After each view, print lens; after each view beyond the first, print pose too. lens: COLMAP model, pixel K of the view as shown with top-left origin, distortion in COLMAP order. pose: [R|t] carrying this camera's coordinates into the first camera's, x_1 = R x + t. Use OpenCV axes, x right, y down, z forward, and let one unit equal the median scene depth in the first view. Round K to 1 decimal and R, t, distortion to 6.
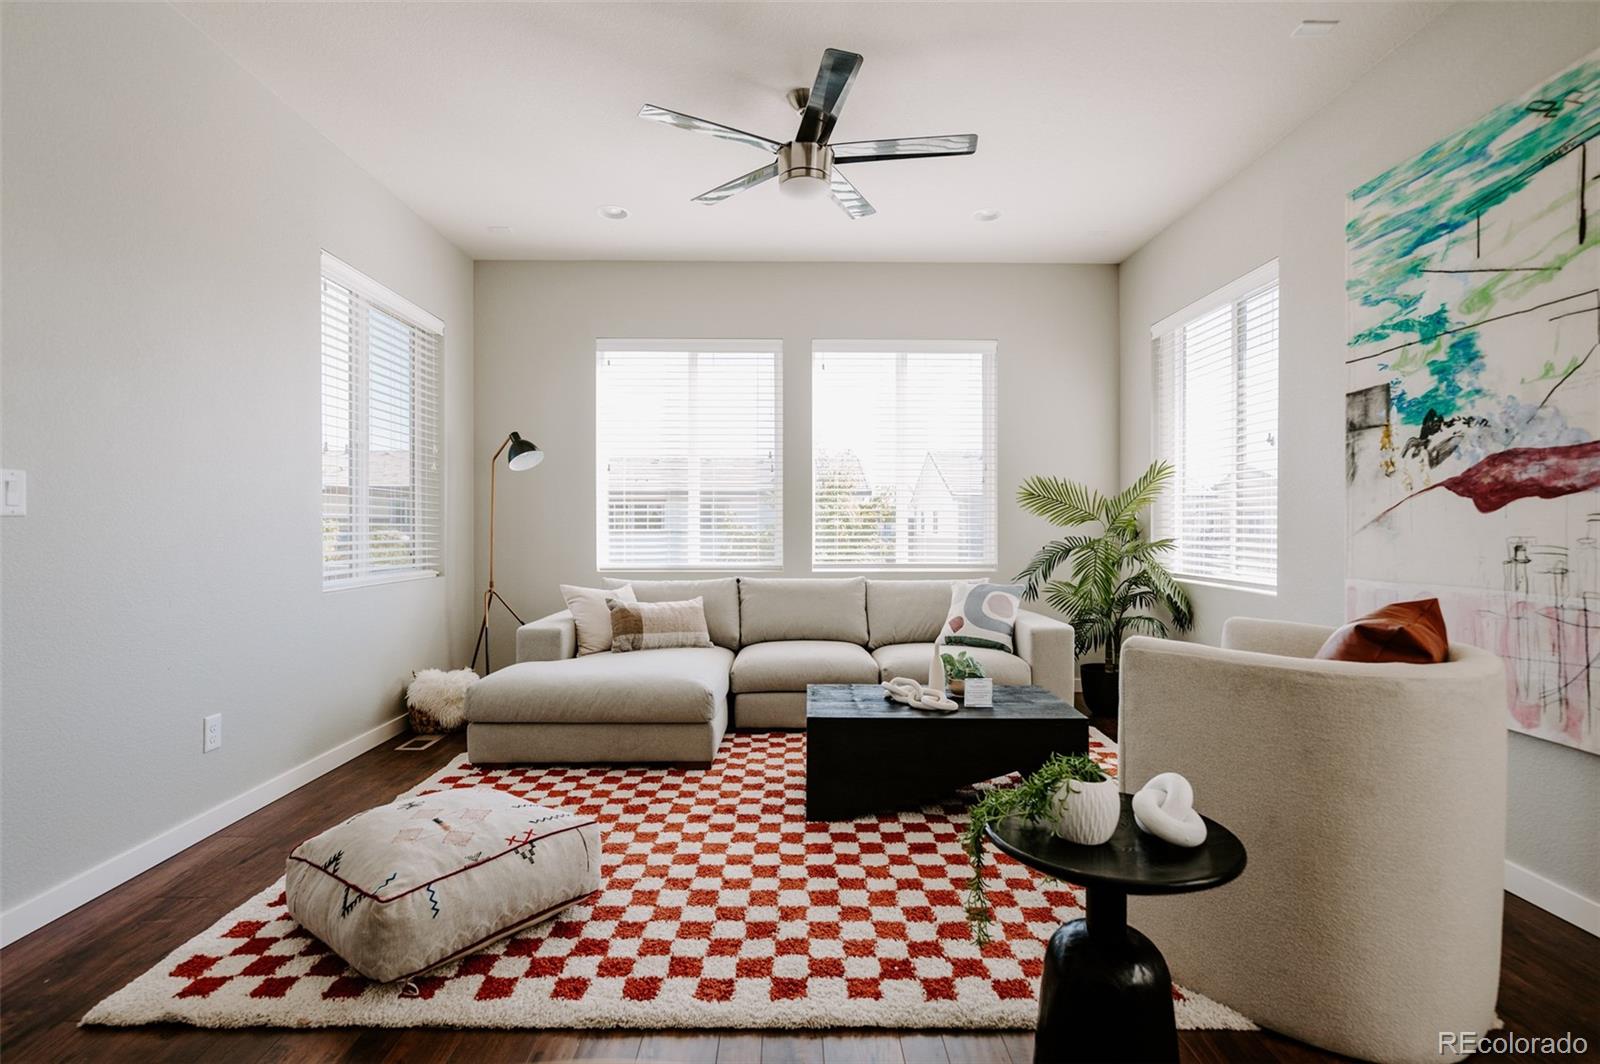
lens RADIAL K [[775.9, 0, 793.2], [0, 775.9, 528.4], [0, 0, 1]] dist [-0.002891, 0.001748]
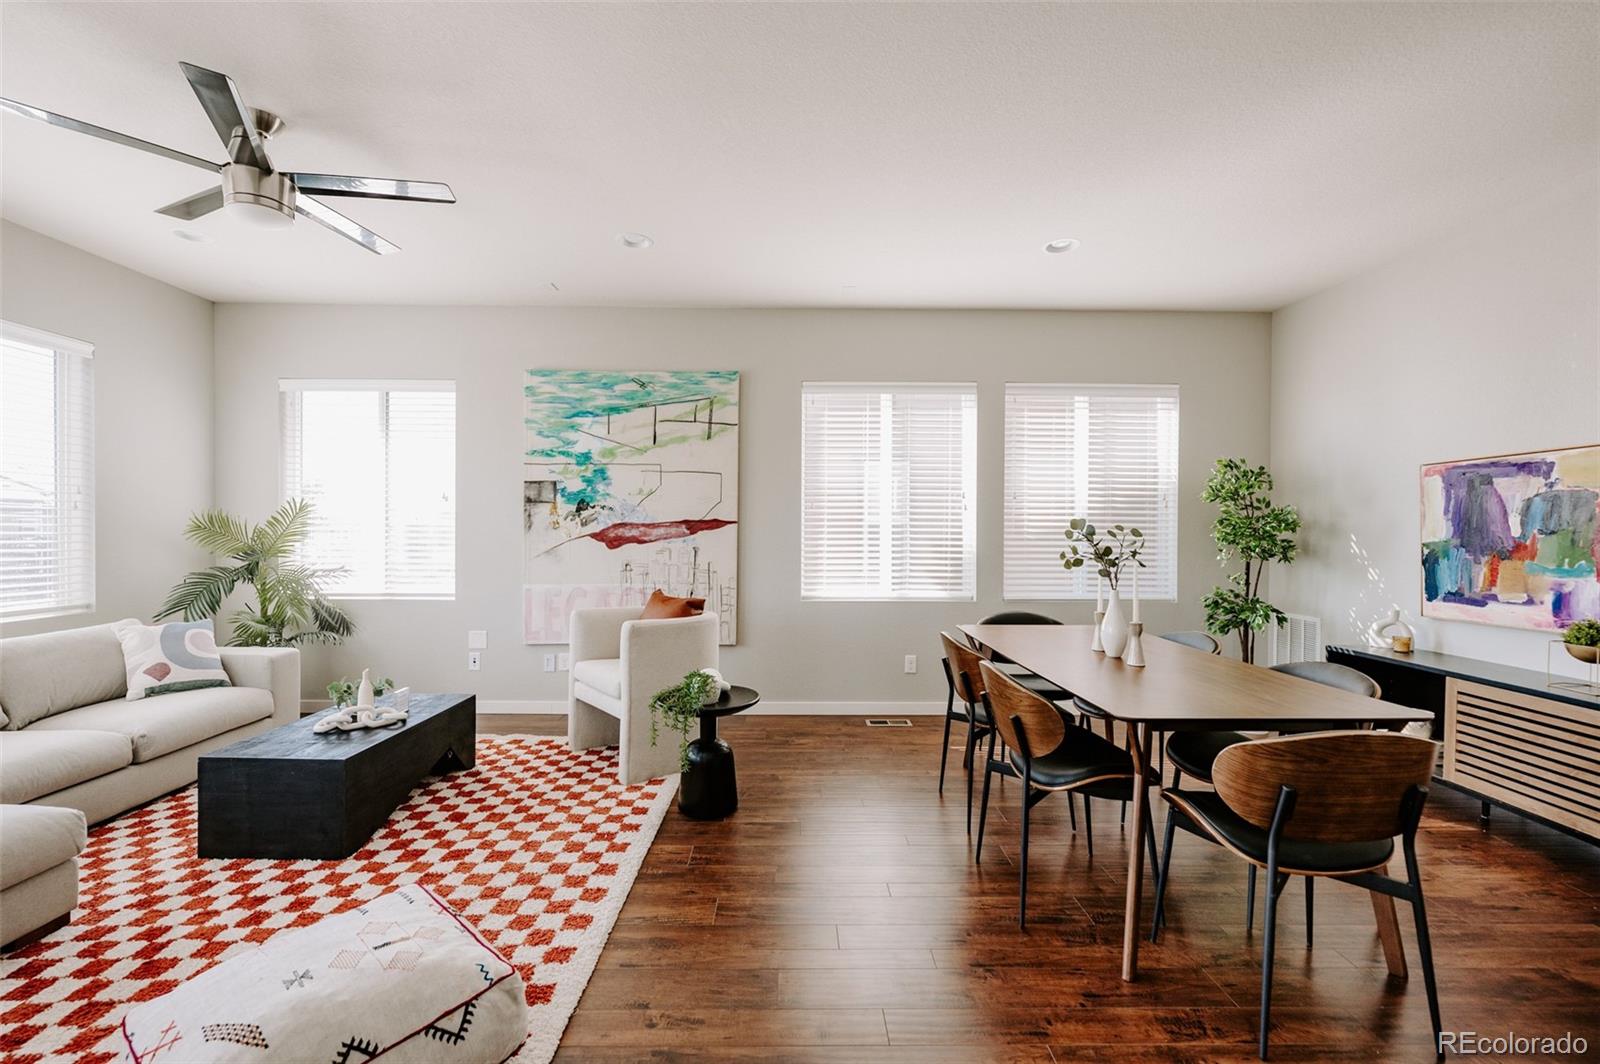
lens RADIAL K [[678.2, 0, 799.1], [0, 678.2, 534.3], [0, 0, 1]] dist [-0.003761, -0.000005]
pose [[-0.006436, -0.007028, 0.999955, -0.890360], [0.000793, 0.999975, 0.007033, -0.064362], [-0.999979, 0.000838, -0.006430, 0.394584]]
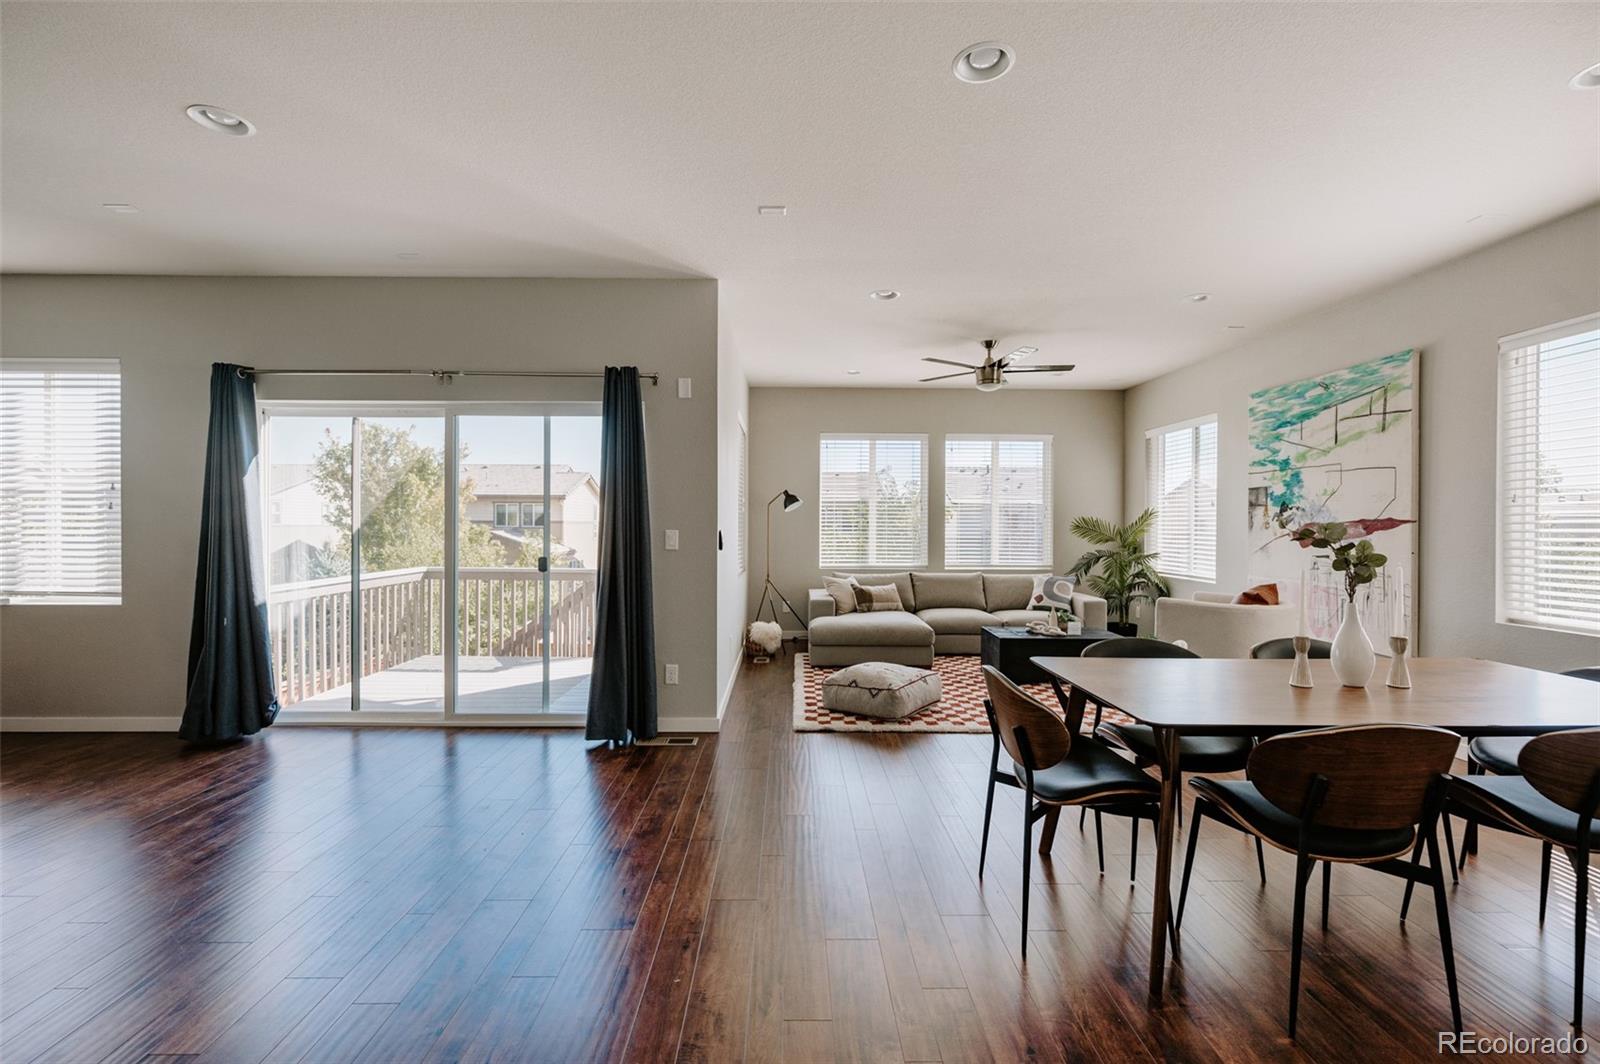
lens RADIAL K [[678.2, 0, 792.7], [0, 678.2, 527.6], [0, 0, 1]] dist [-0.003761, -0.000005]
pose [[0.999988, 0.004818, -0.000883, -0.556979], [-0.004817, 0.999988, 0.001317, -0.064980], [0.000890, -0.001313, 0.999999, -0.894007]]
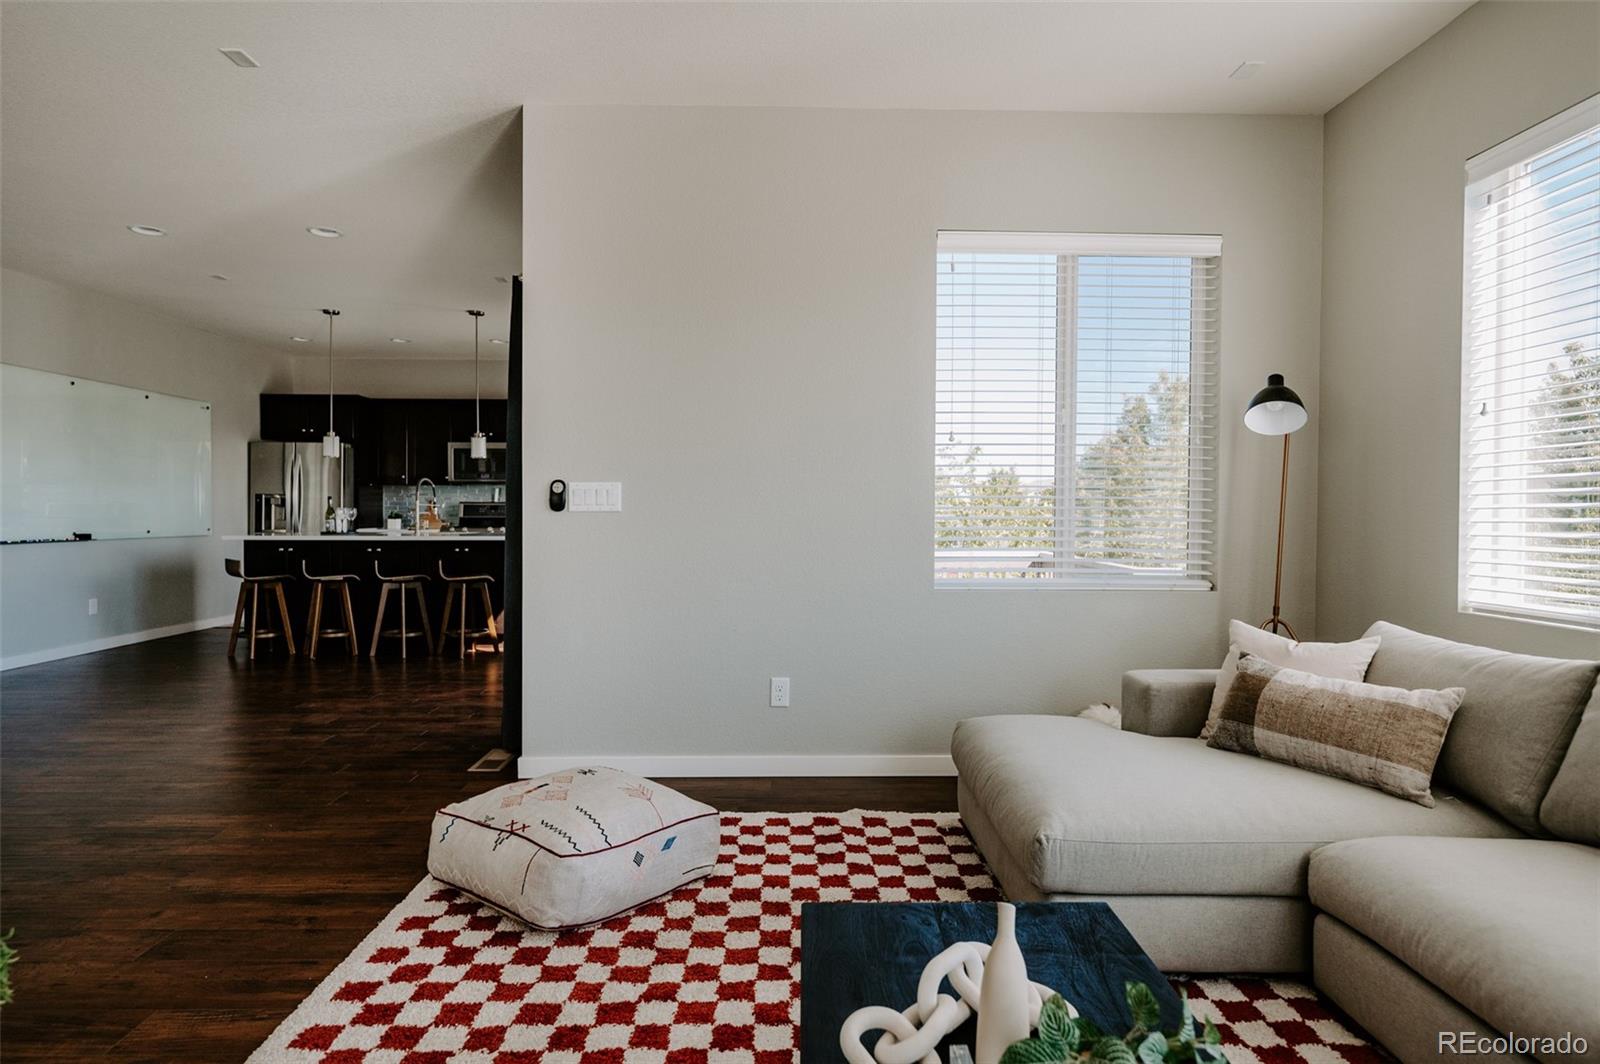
lens RADIAL K [[875.7, 0, 788.6], [0, 875.7, 526.3], [0, 0, 1]] dist [-0.003061, -0.000822]
pose [[0.014912, 0.022058, -0.999645, 0.583642], [-0.005530, 0.999743, 0.021978, -0.019562], [0.999874, 0.005201, 0.015030, 0.973038]]
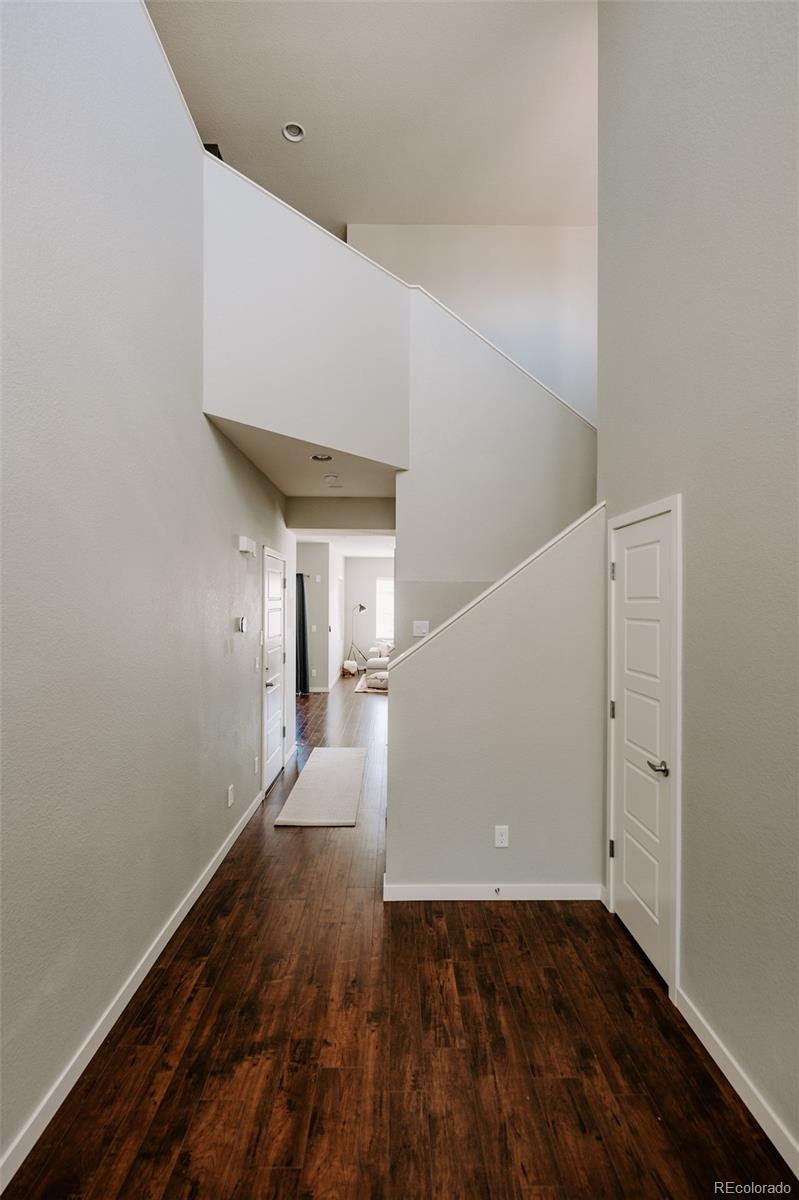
lens RADIAL K [[551.5, 0, 401.3], [0, 551.5, 601.3], [0, 0, 1]] dist [0.000291, 0.000002]
pose [[0.999973, 0.005420, 0.004986, -0.259870], [-0.005387, 0.999965, -0.006456, -0.194757], [-0.005020, 0.006429, 0.999967, -3.079085]]
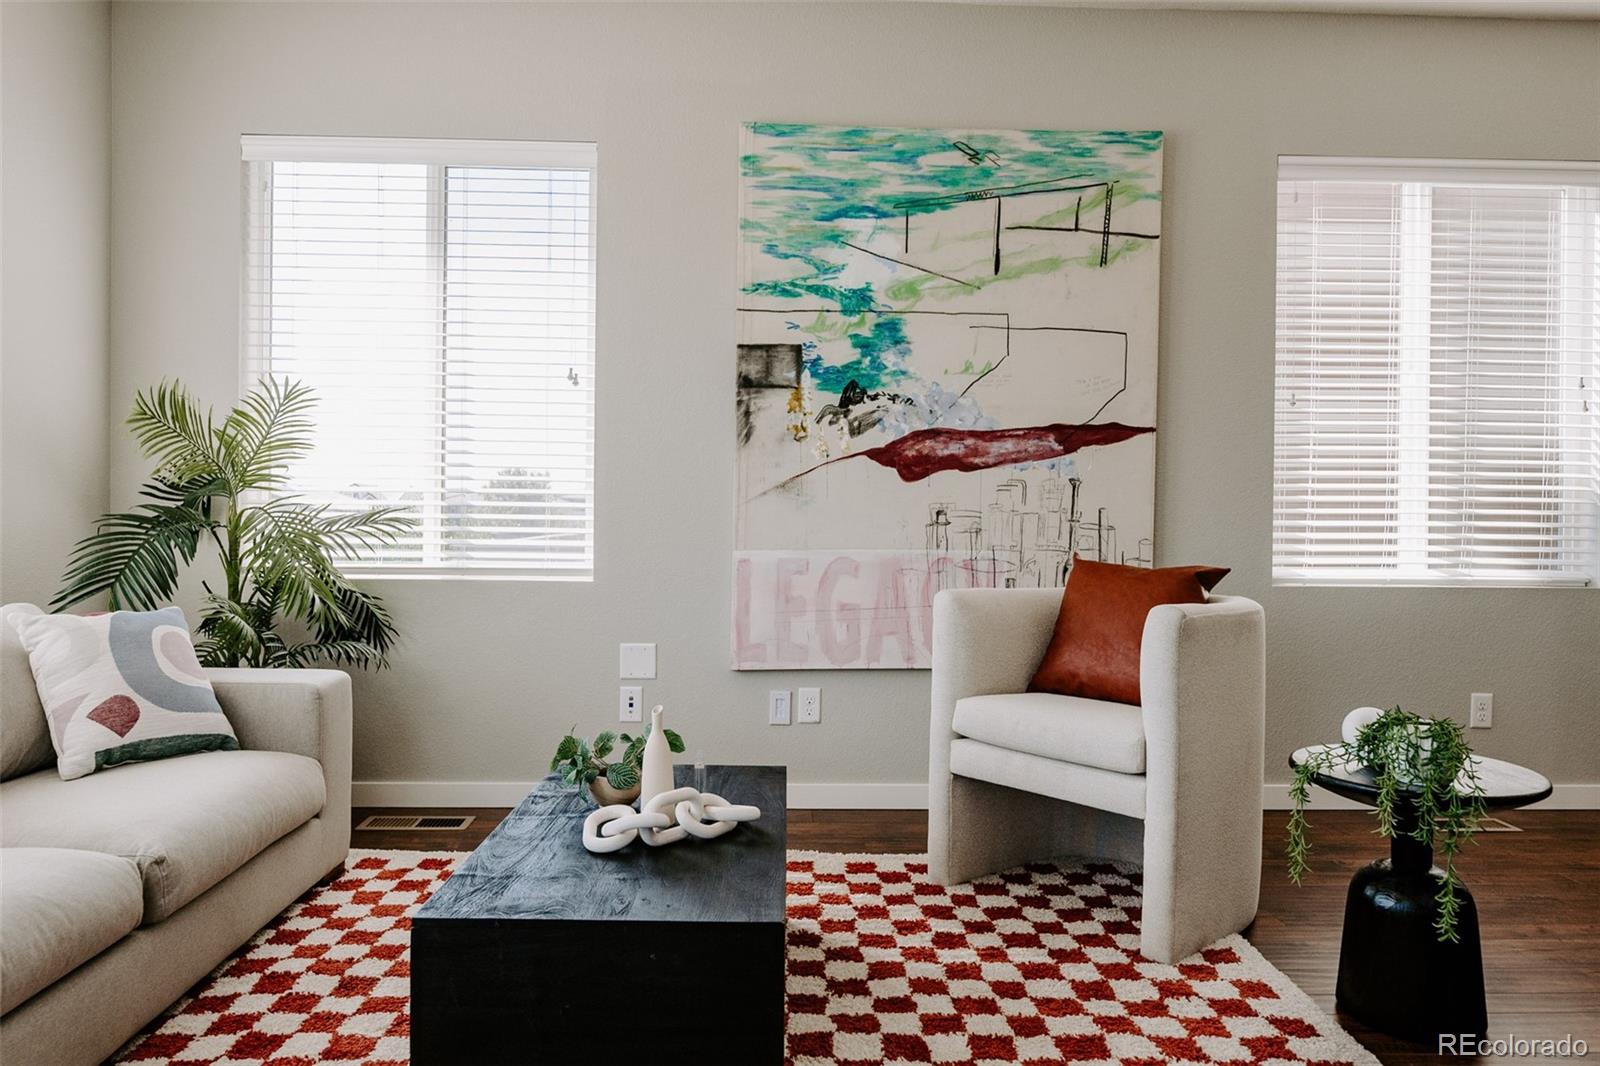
lens RADIAL K [[1081.7, 0, 802.3], [0, 1081.7, 523.1], [0, 0, 1]] dist [-0.005473, -0.001328]
pose [[-0.028325, -0.009175, 0.999557, -0.563339], [-0.005331, 0.999945, 0.009028, 0.022095], [-0.999585, -0.005073, -0.028373, 1.003471]]
